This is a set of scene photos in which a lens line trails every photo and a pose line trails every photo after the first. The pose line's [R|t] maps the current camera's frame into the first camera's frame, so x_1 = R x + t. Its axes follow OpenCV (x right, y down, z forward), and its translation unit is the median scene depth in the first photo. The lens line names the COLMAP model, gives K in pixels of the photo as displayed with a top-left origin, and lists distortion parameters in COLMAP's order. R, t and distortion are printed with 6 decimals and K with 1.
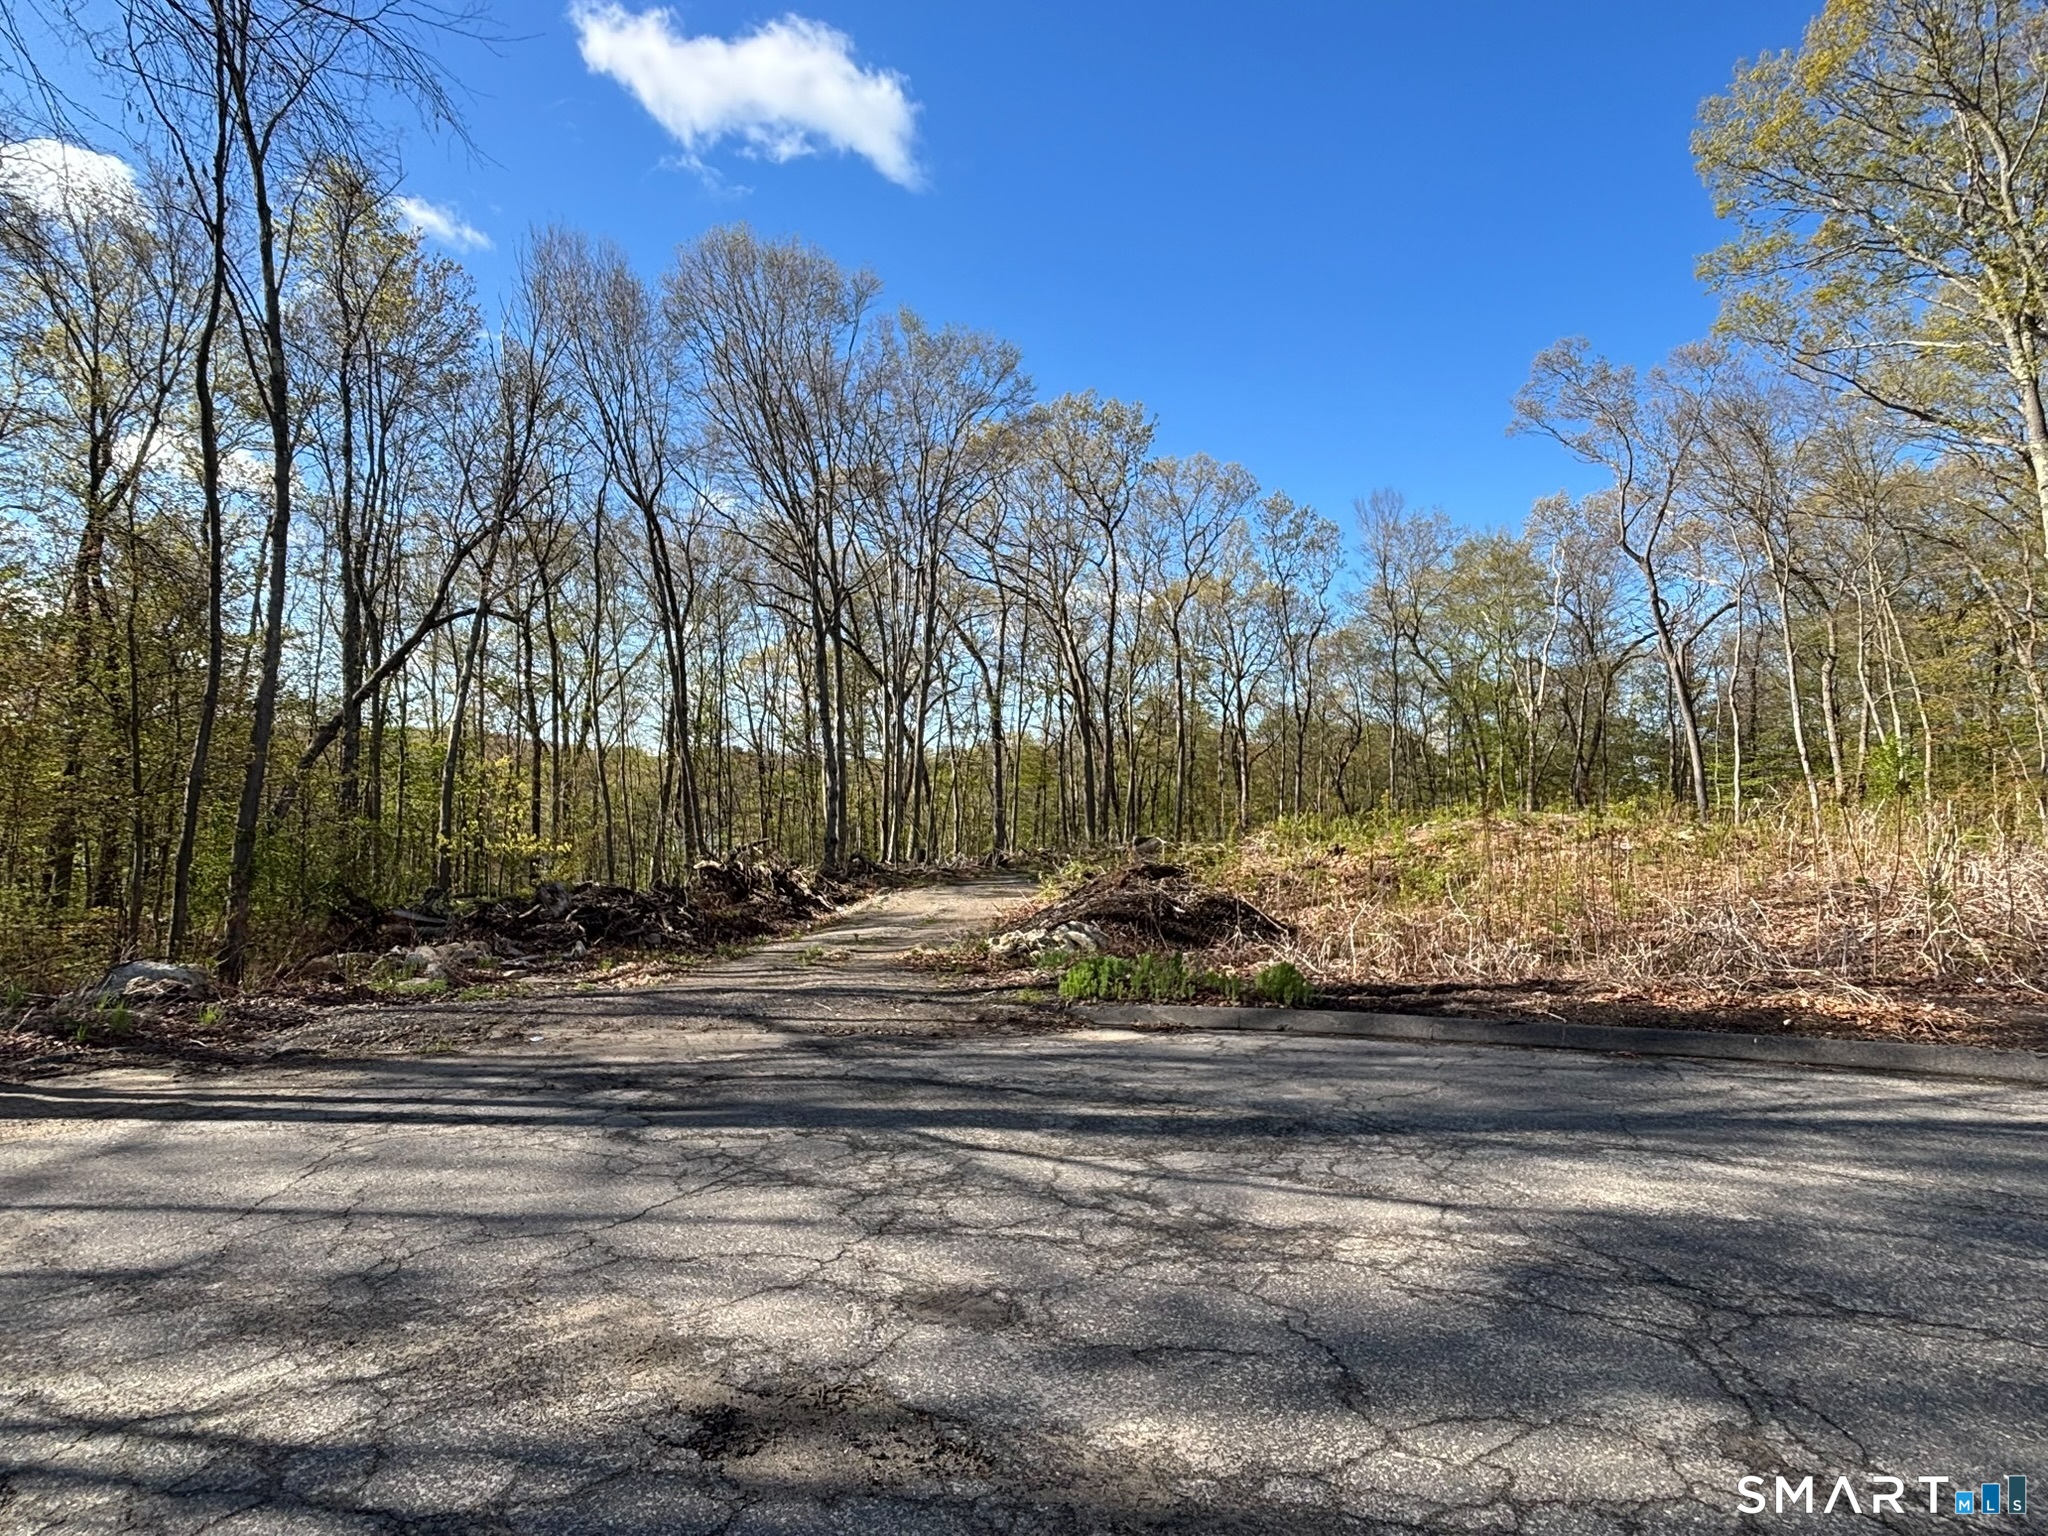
lens RADIAL K [[1104.7, 0, 1029.4], [0, 1104.7, 693.9], [0, 0, 1]] dist [0.031289, -0.029622]
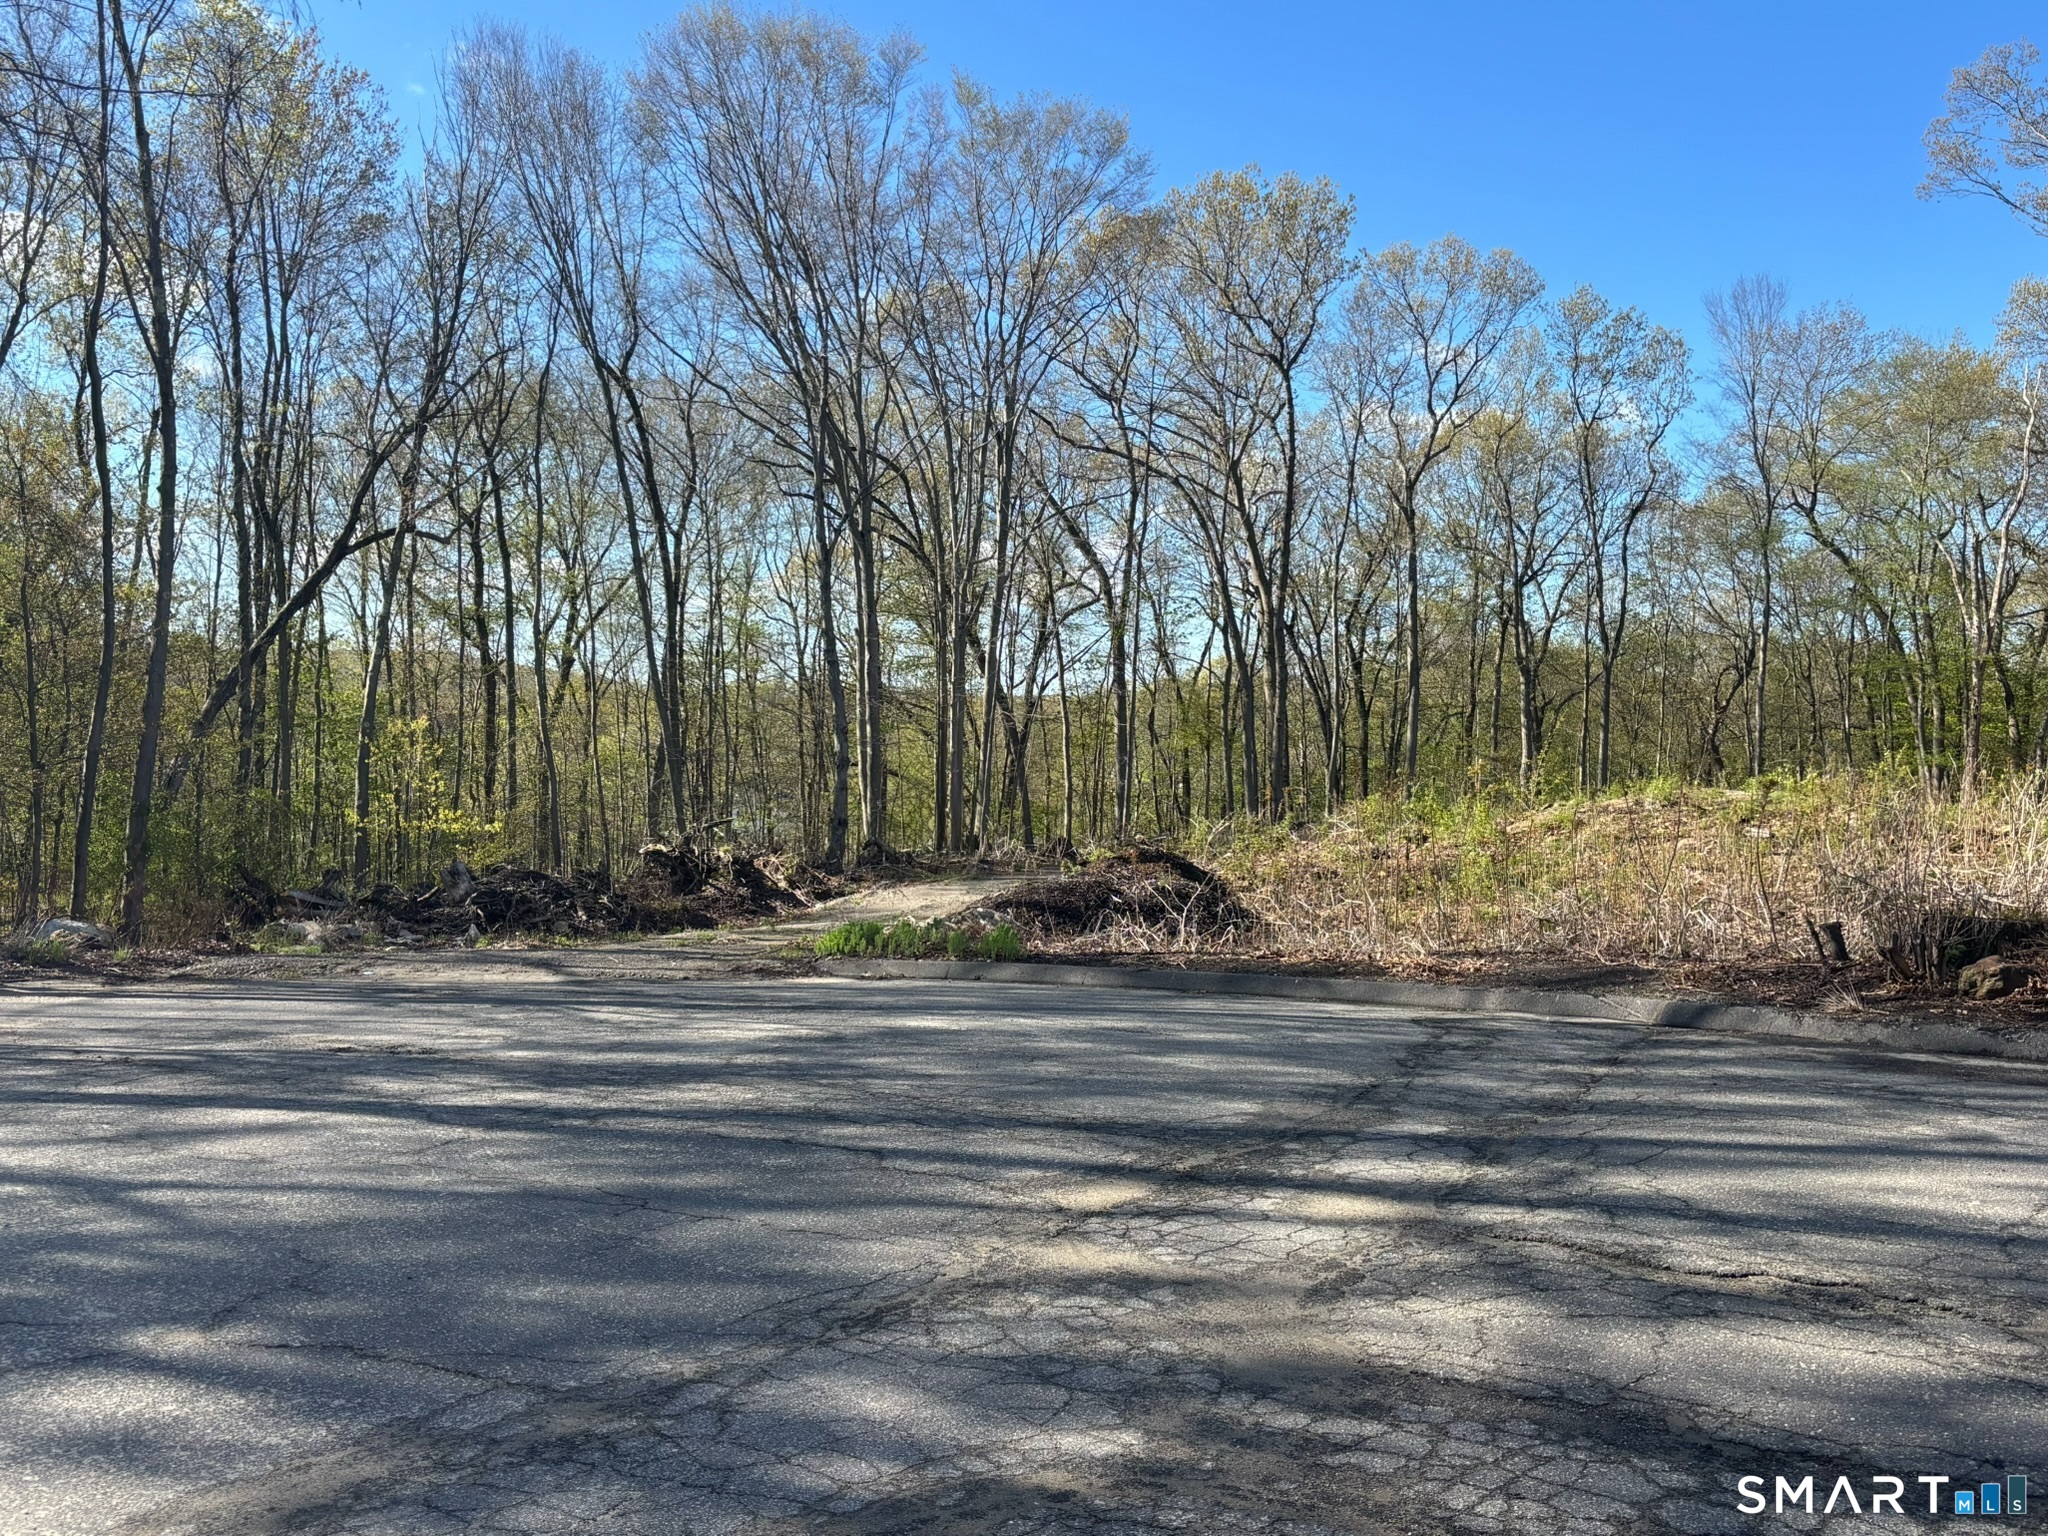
lens RADIAL K [[1832.7, 0, 1019.9], [0, 1832.7, 620.0], [0, 0, 1]] dist [0.048744, 0.001504]
pose [[0.986543, -0.010822, -0.163142, 0.167751], [0.013917, 0.999744, 0.017836, -0.029461], [0.162907, -0.019866, 0.986441, -0.245978]]
